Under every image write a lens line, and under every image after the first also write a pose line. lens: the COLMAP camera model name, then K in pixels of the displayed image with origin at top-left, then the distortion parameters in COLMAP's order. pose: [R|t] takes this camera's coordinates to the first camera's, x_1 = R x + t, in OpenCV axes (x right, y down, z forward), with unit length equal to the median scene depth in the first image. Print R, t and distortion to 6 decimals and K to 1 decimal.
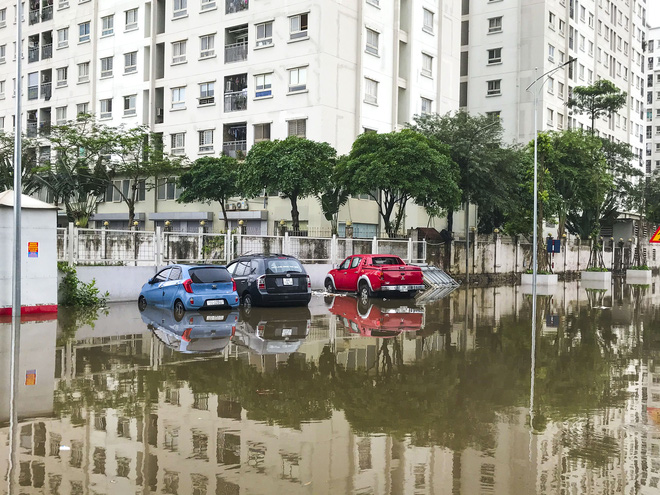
lens RADIAL K [[738.0, 0, 330.0], [0, 738.0, 247.5], [0, 0, 1]] dist [0.009056, -0.058627]
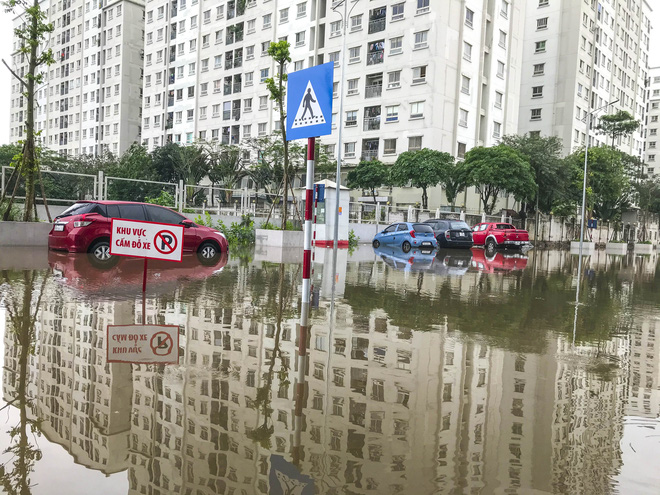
lens RADIAL K [[537.5, 0, 330.0], [0, 537.5, 247.5], [0, 0, 1]] dist [0.015315, -0.012630]
pose [[0.994707, 0.034503, -0.096784, -0.097762], [-0.030707, 0.998710, 0.040434, 0.014304], [0.098054, -0.037248, 0.994484, -0.119979]]
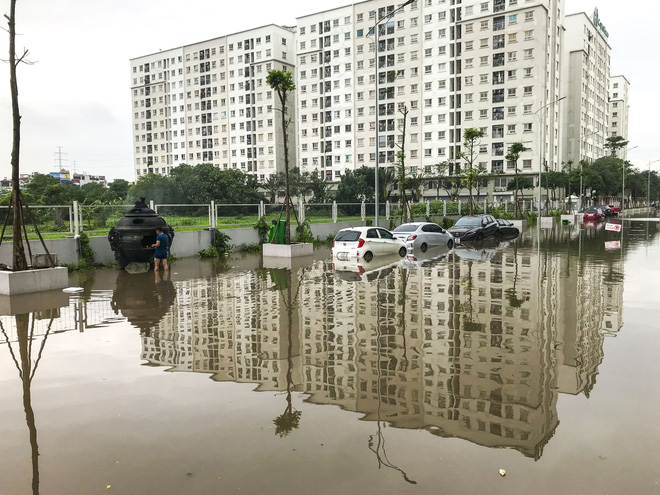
lens RADIAL K [[548.8, 0, 330.0], [0, 548.8, 247.5], [0, 0, 1]] dist [0.100892, -0.317322]
pose [[0.999406, -0.028641, 0.019178, -0.813296], [0.027201, 0.997066, 0.071554, -0.005780], [-0.021171, -0.070990, 0.997252, -1.101148]]
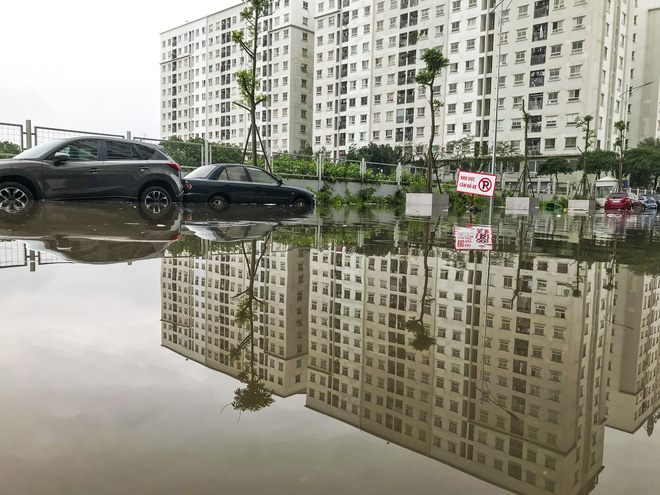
lens RADIAL K [[537.5, 0, 330.0], [0, 537.5, 247.5], [0, 0, 1]] dist [0.015315, -0.012630]
pose [[0.991361, 0.020896, -0.129483, -0.517453], [-0.010083, 0.996447, 0.083611, 0.029866], [0.130770, -0.081583, 0.988050, -0.702446]]
